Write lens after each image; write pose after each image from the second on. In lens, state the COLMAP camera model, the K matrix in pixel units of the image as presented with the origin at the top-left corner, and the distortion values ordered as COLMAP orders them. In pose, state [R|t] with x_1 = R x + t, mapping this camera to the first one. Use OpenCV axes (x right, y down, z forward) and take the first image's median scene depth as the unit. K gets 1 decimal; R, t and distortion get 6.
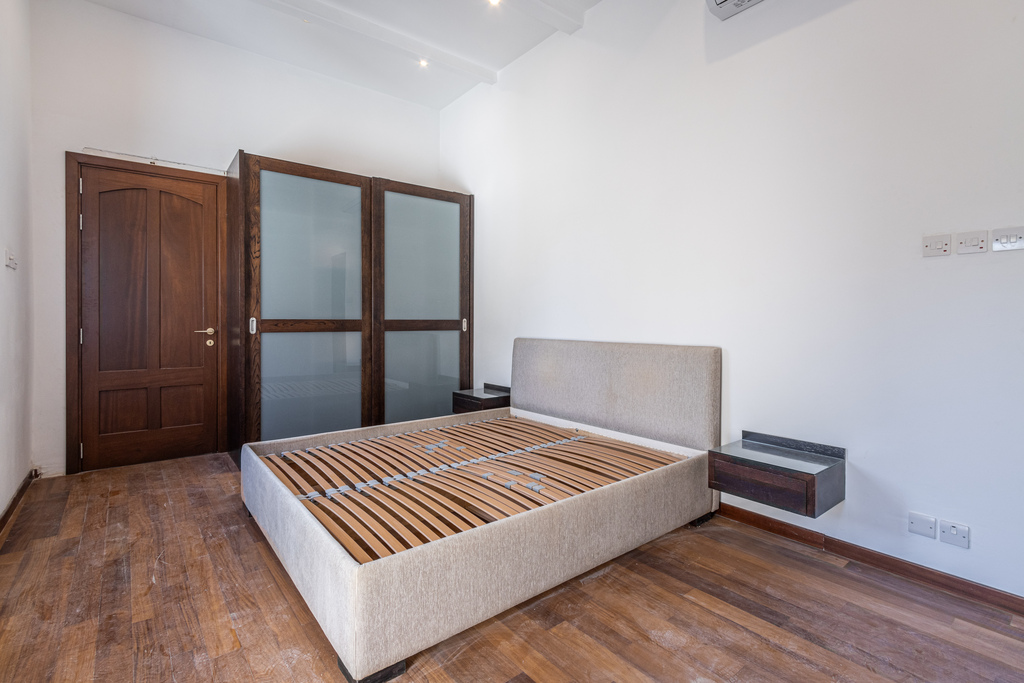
lens RADIAL K [[479.8, 0, 495.3], [0, 479.8, 320.0], [0, 0, 1]] dist [0.006836, -0.003228]
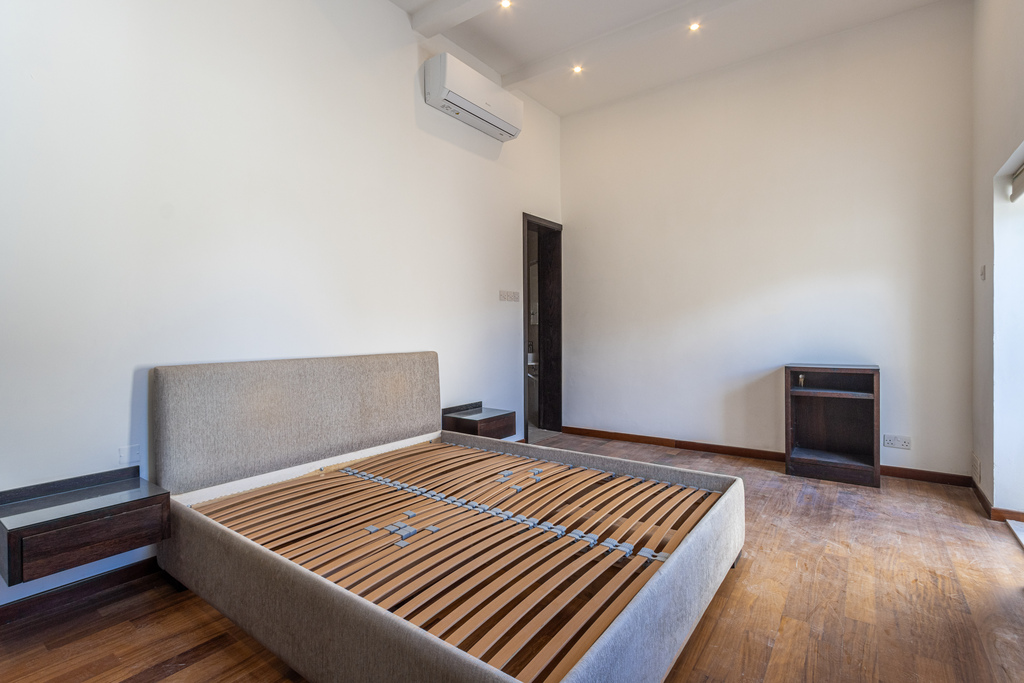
lens RADIAL K [[479.8, 0, 510.8], [0, 479.8, 336.5], [0, 0, 1]] dist [0.006836, -0.003228]
pose [[-0.275611, -0.010020, 0.961217, -0.958071], [0.005710, 0.999911, 0.012061, 0.001708], [-0.961252, 0.008813, -0.275529, 1.282787]]
